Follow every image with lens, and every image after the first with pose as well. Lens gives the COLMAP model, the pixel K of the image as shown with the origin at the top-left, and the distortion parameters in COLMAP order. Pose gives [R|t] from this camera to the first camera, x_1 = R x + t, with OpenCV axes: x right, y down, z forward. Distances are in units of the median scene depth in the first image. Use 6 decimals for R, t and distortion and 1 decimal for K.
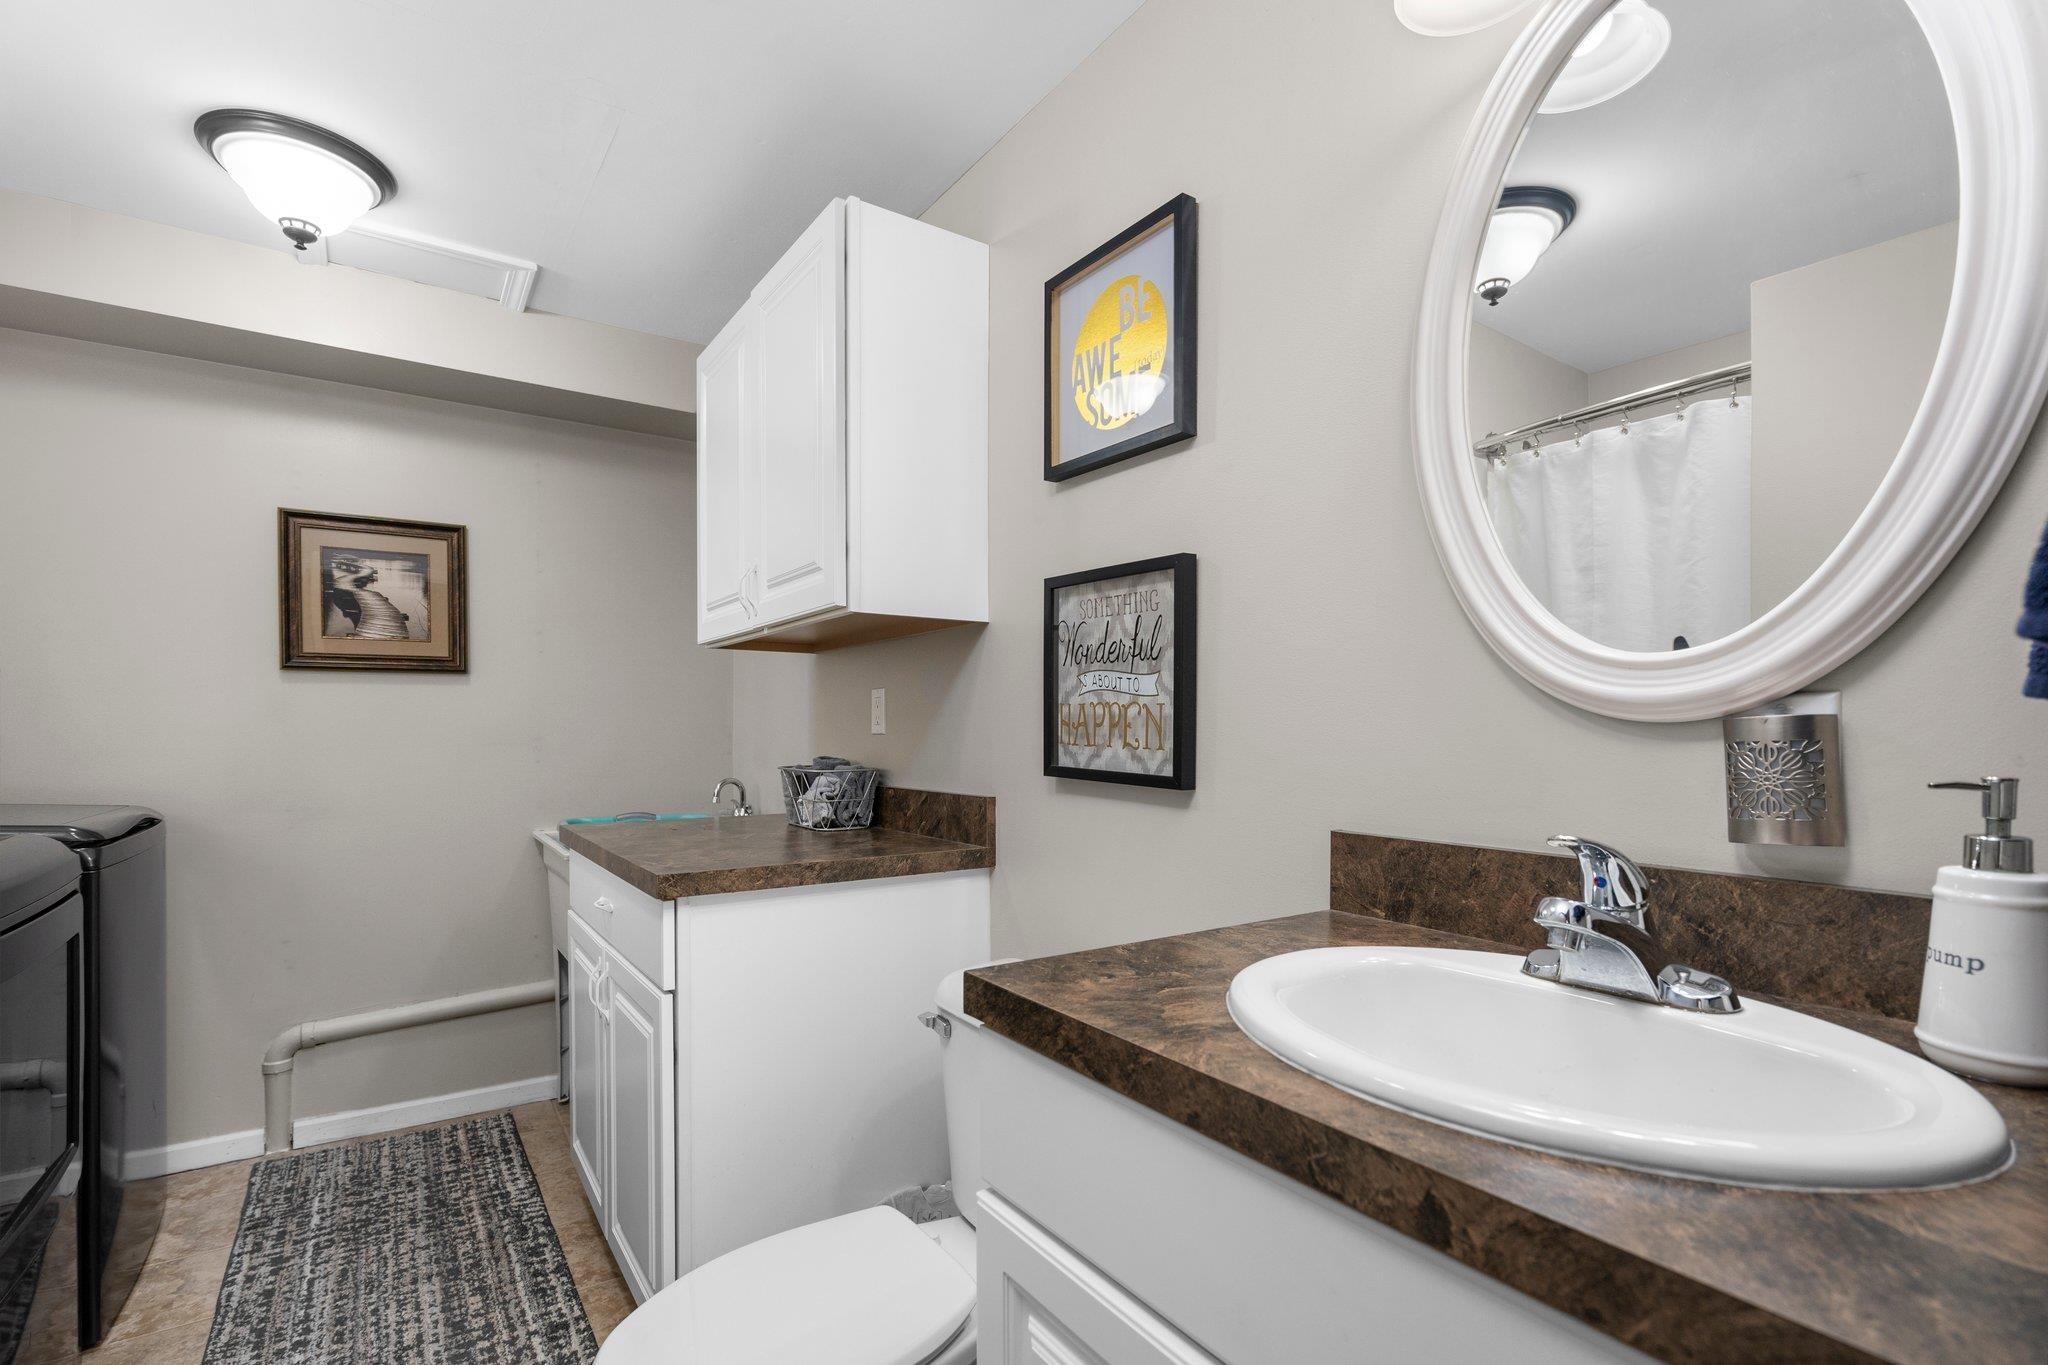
lens RADIAL K [[943.1, 0, 1024.0], [0, 943.1, 682.5], [0, 0, 1]] dist [-0.001031, 0.001727]
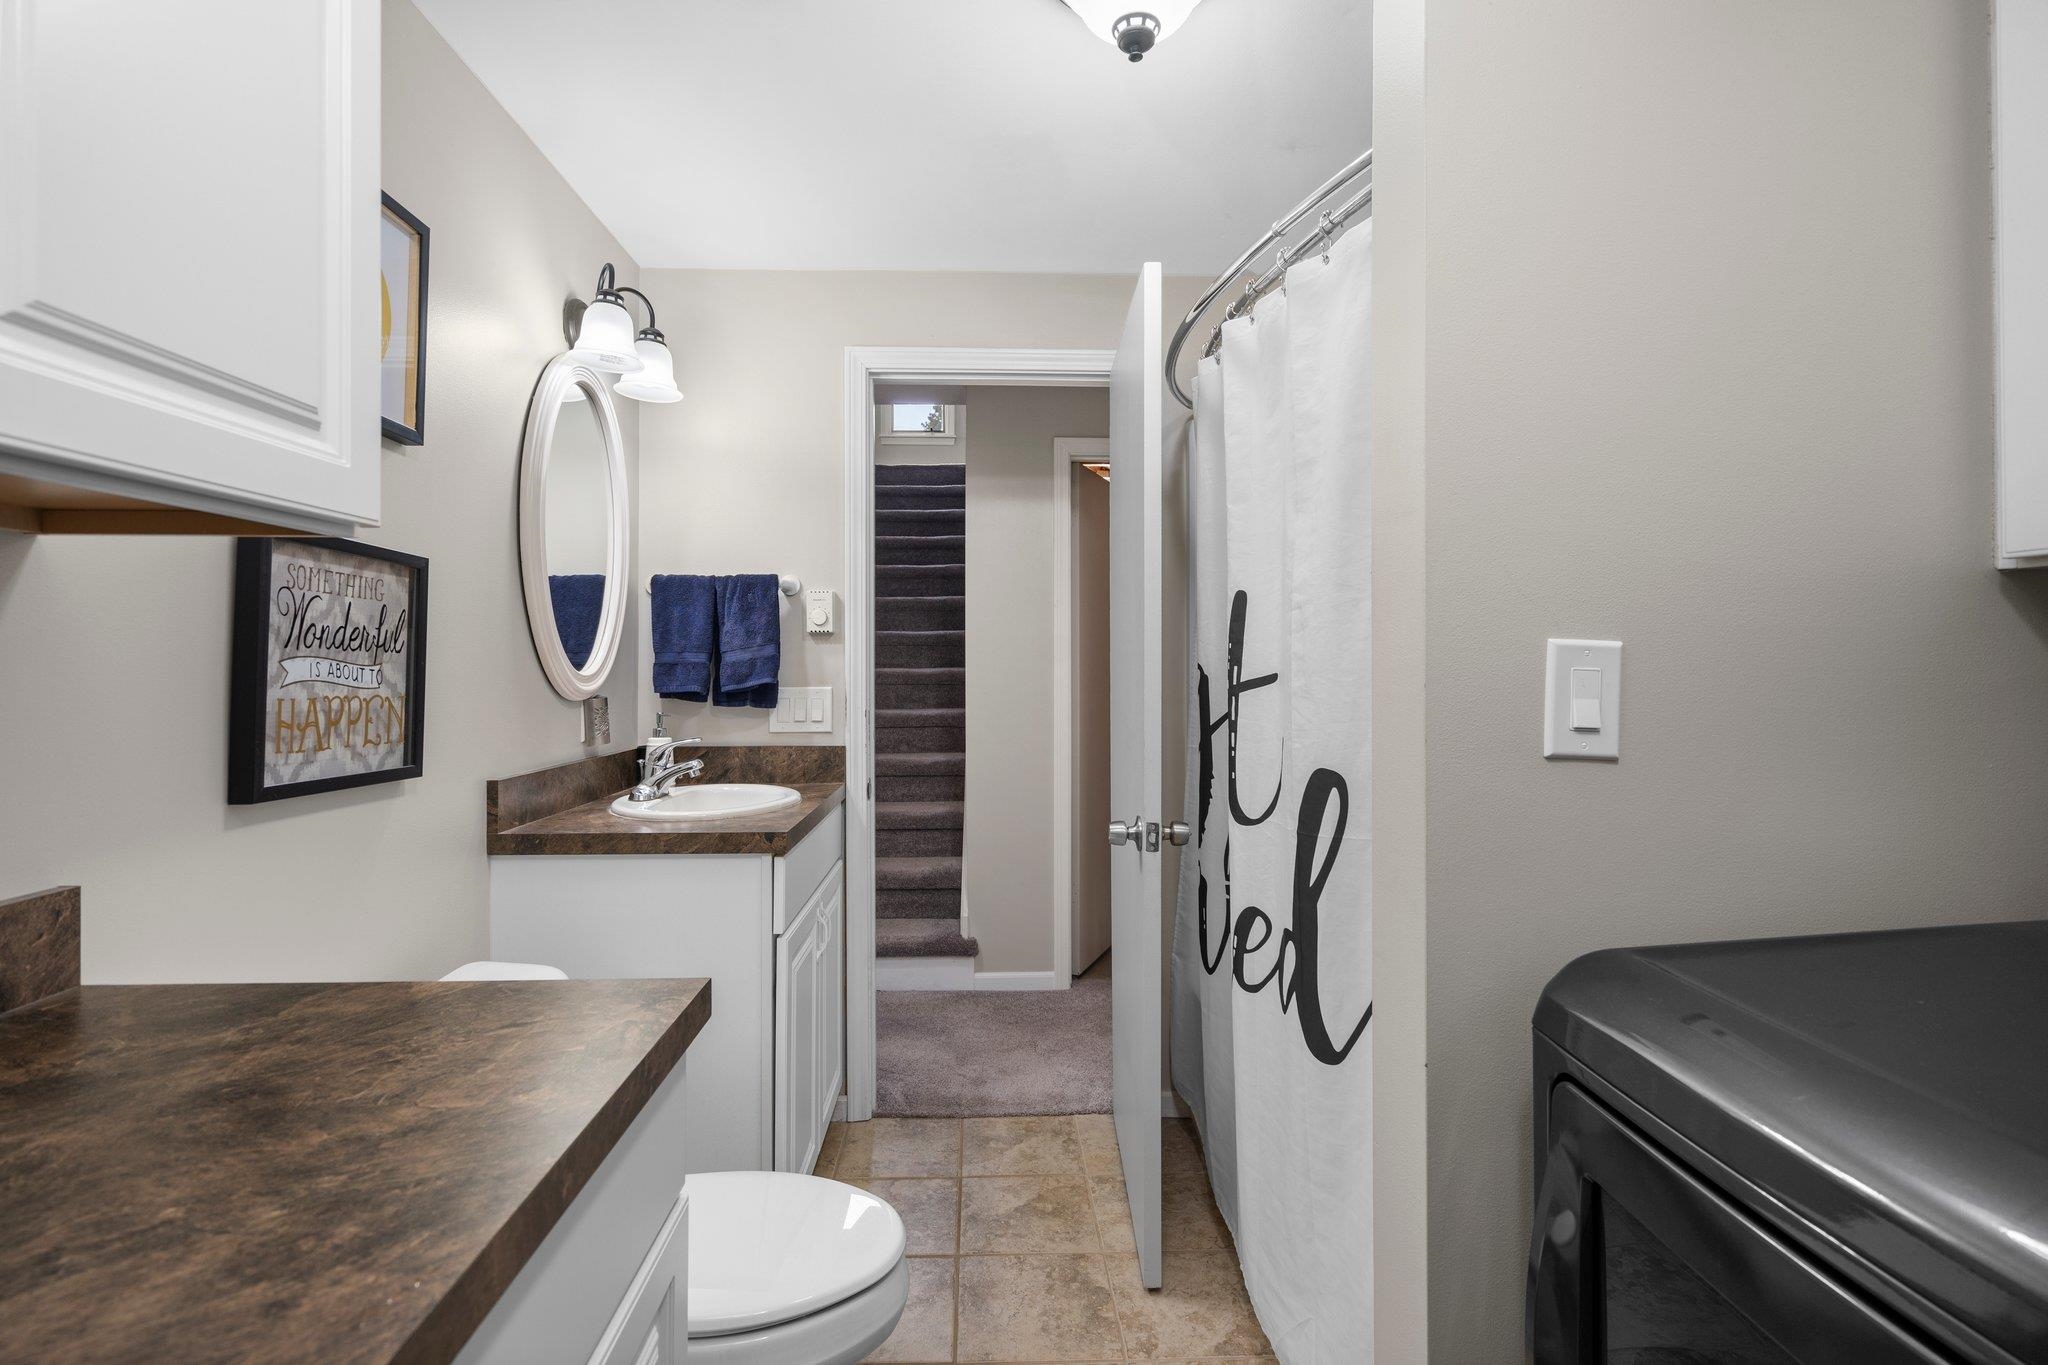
lens RADIAL K [[943.1, 0, 1024.0], [0, 943.1, 682.5], [0, 0, 1]] dist [-0.001031, 0.001727]
pose [[-0.842781, 0.007446, 0.538205, -0.903215], [-0.004398, 0.999776, -0.020719, 0.023947], [-0.538238, -0.019829, -0.842559, 1.403340]]
